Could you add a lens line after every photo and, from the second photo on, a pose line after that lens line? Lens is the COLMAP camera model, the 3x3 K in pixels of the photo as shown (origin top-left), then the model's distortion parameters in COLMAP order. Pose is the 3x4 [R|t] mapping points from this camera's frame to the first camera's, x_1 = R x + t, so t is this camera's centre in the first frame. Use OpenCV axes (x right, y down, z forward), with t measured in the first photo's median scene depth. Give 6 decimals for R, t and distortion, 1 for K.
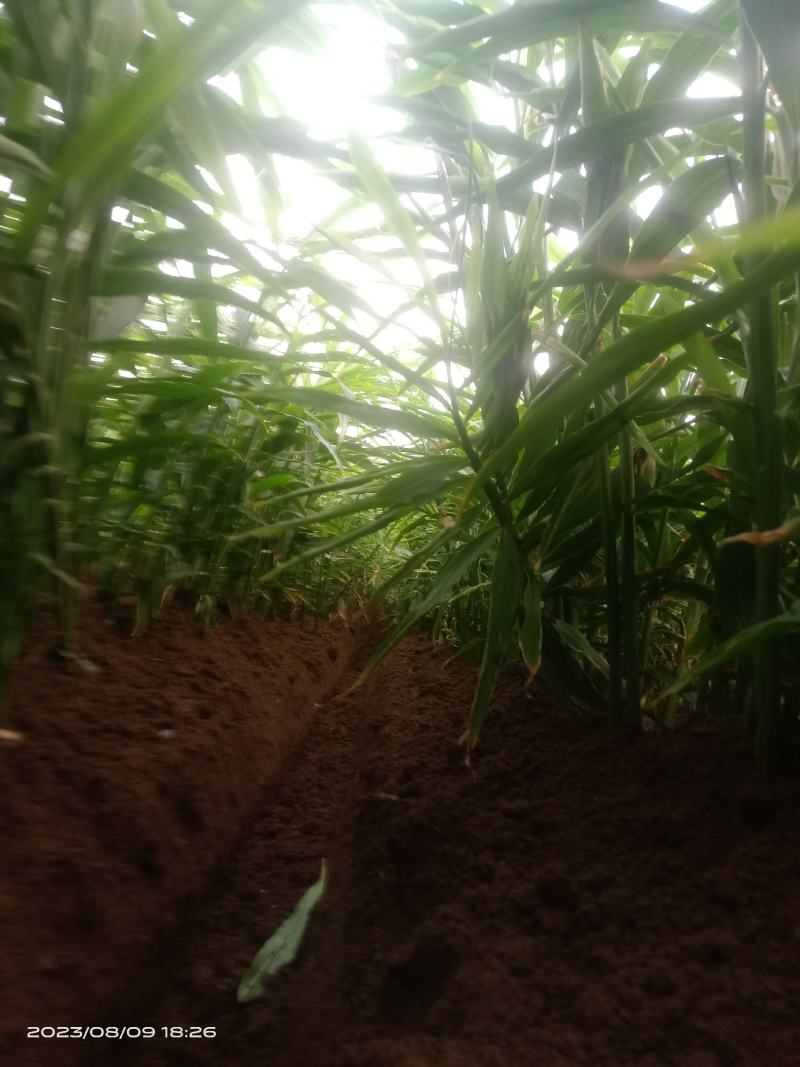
lens RADIAL K [[784.7, 0, 395.3], [0, 784.7, 519.3], [0, 0, 1]] dist [0.057166, -0.099247]
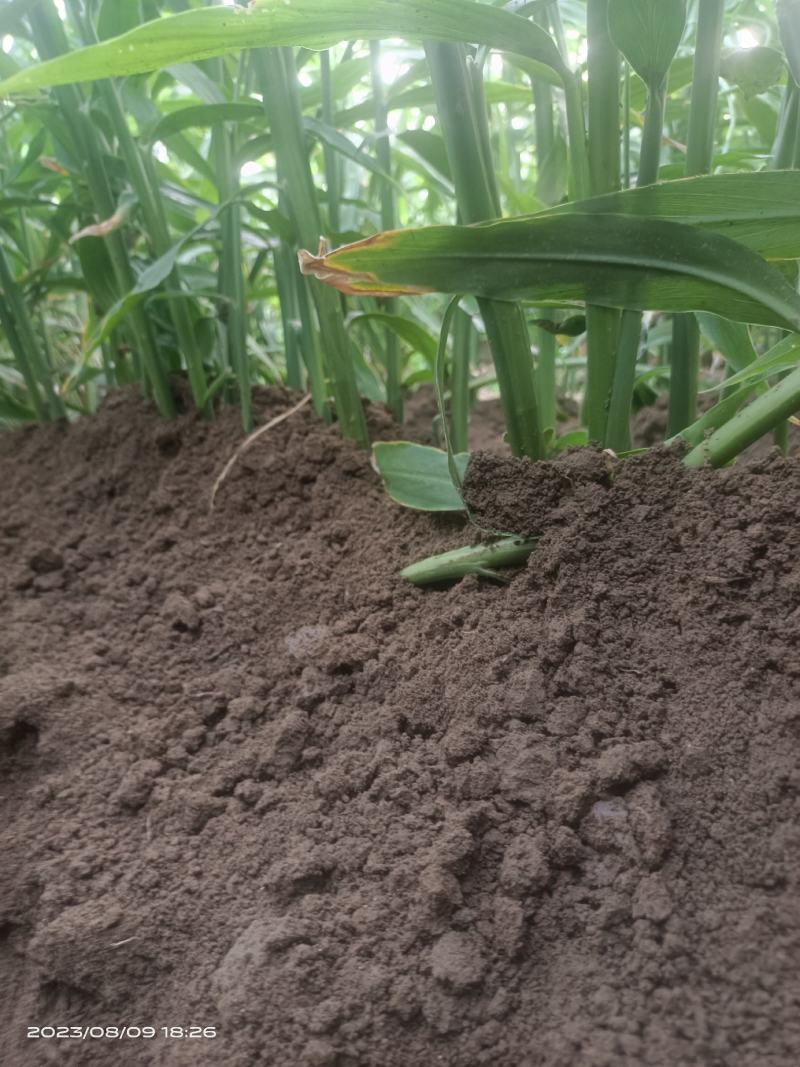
lens RADIAL K [[780.3, 0, 400.0], [0, 780.3, 533.5], [0, 0, 1]] dist [-0.000925, -0.009663]
pose [[0.720908, -0.411762, 0.557443, -0.057843], [0.158908, 0.881139, 0.445357, -0.021299], [-0.674566, -0.232479, 0.700653, -0.223190]]
